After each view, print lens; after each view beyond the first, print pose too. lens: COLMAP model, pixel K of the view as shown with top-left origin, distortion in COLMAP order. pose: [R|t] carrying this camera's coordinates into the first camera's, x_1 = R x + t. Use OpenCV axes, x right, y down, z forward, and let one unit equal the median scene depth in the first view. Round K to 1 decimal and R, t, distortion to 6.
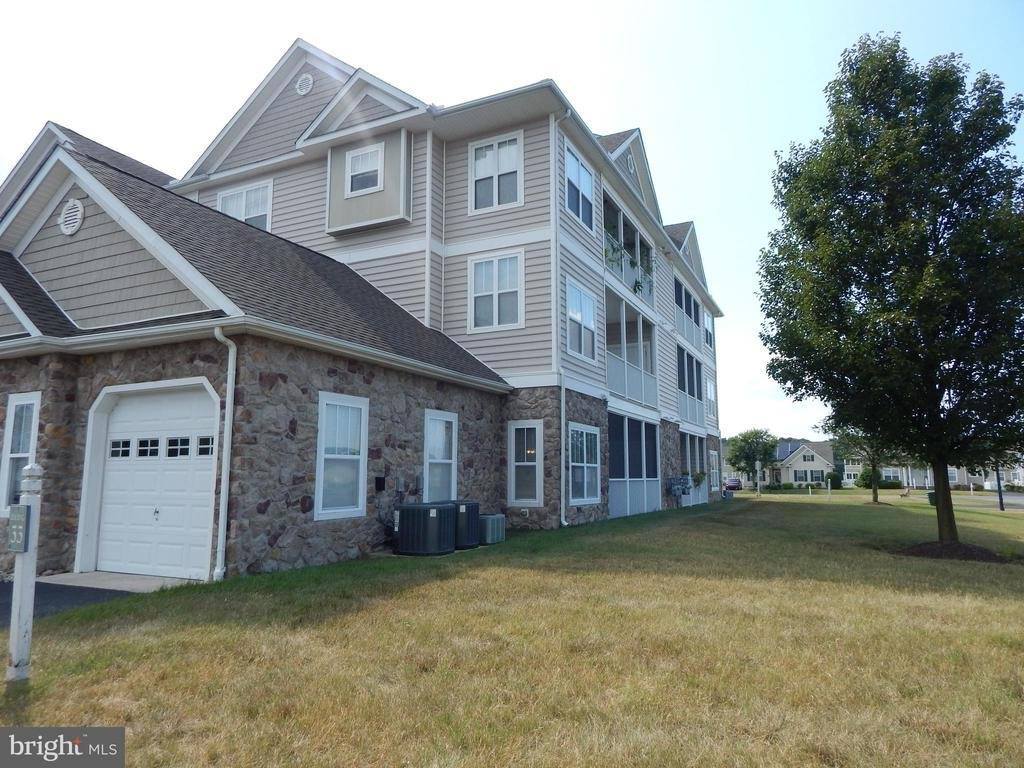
lens RADIAL K [[659.0, 0, 513.5], [0, 659.0, 384.5], [0, 0, 1]] dist [-0.008681, 0.000340]
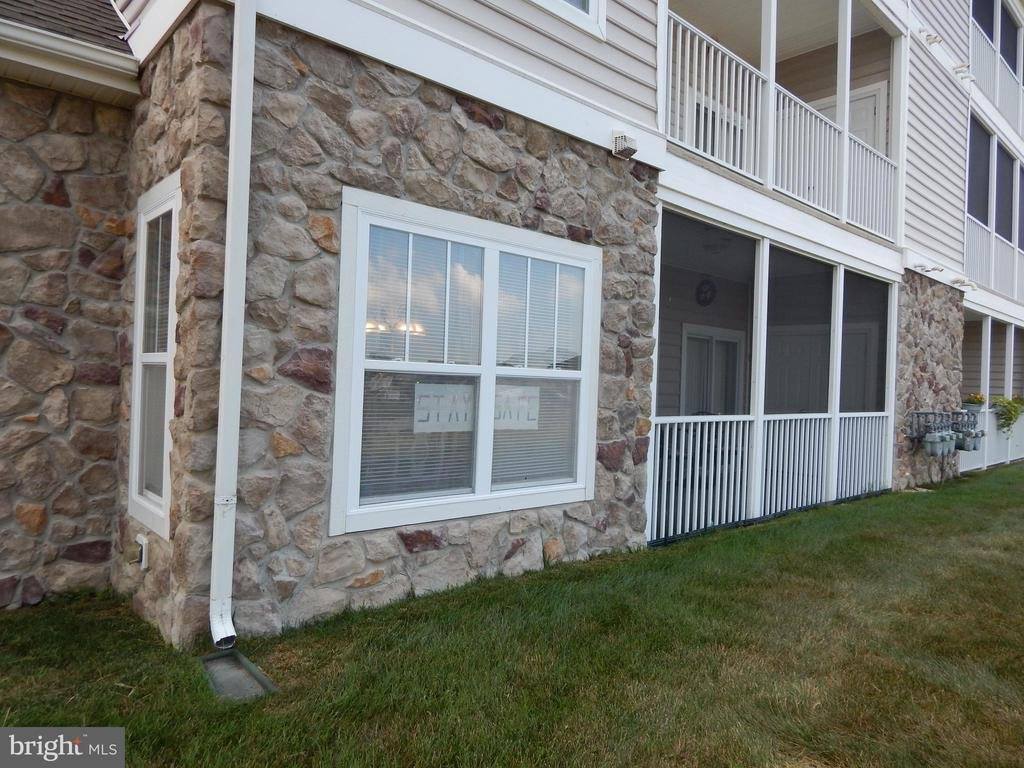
lens RADIAL K [[659.0, 0, 511.3], [0, 659.0, 386.1], [0, 0, 1]] dist [-0.008681, 0.000340]
pose [[0.925919, 0.027364, -0.376730, 0.218365], [0.024432, 0.990945, 0.132025, 0.091915], [0.376932, -0.131448, 0.916866, 0.746784]]
